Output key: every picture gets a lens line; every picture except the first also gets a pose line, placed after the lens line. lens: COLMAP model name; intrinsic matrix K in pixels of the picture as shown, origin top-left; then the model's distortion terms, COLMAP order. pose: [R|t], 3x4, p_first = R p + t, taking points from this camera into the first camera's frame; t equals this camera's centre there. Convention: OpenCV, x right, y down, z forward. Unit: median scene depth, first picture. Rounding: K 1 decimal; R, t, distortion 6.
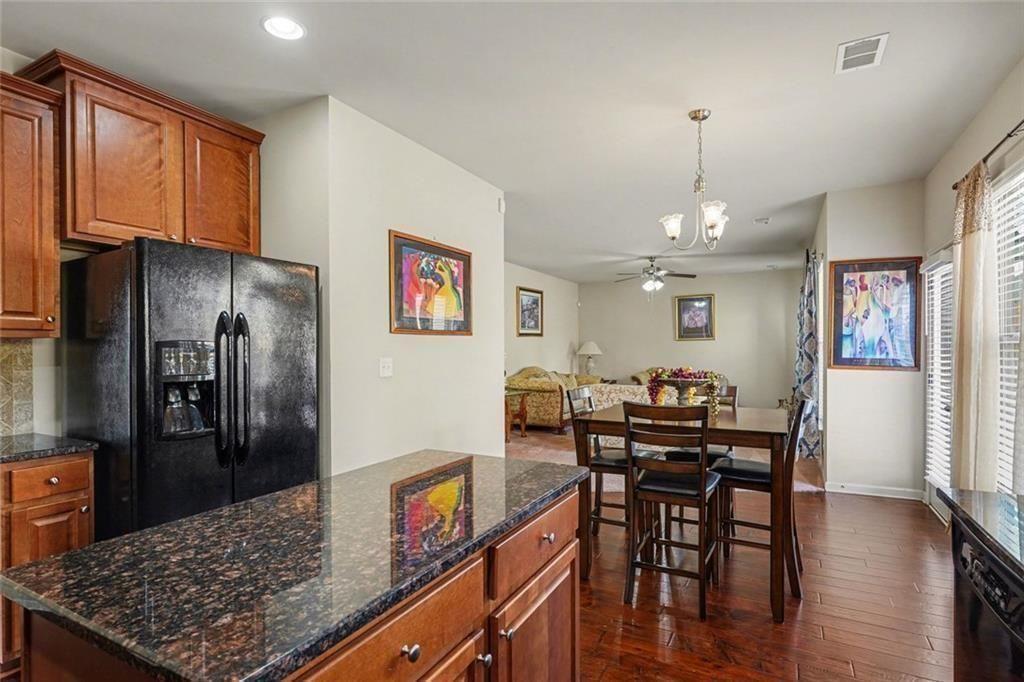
lens RADIAL K [[514.5, 0, 512.1], [0, 514.5, 346.4], [0, 0, 1]] dist [-0.003717, -0.000251]
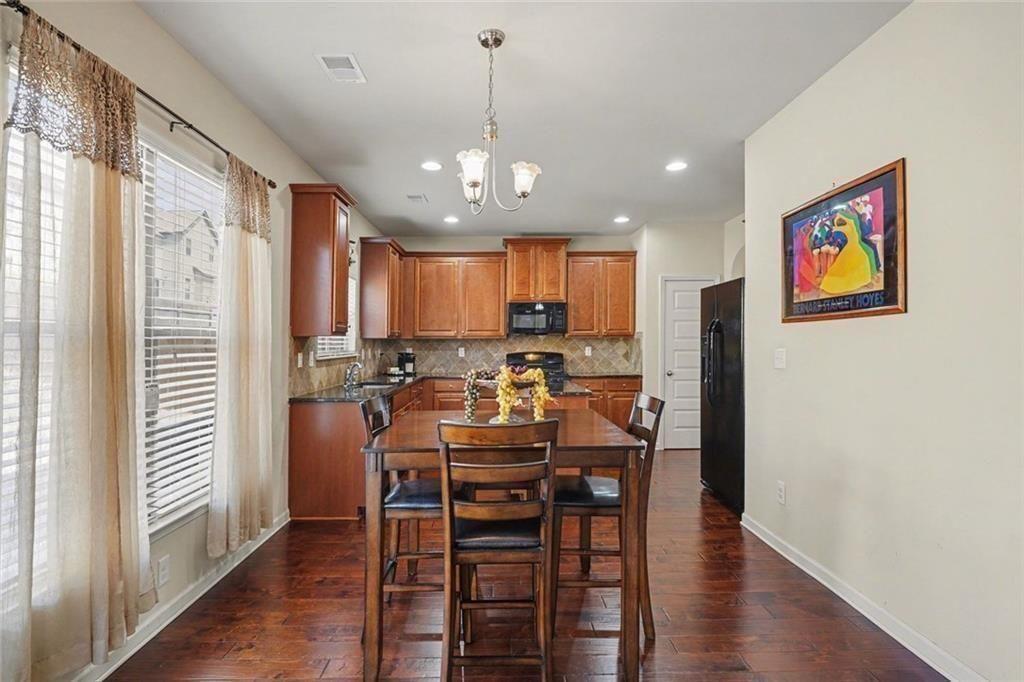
lens RADIAL K [[514.5, 0, 509.7], [0, 514.5, 343.3], [0, 0, 1]] dist [-0.003717, -0.000251]
pose [[-0.867283, -0.002025, -0.497812, 0.598600], [0.000088, 0.999991, -0.004221, 0.013895], [0.497816, -0.003705, -0.867275, 1.395528]]
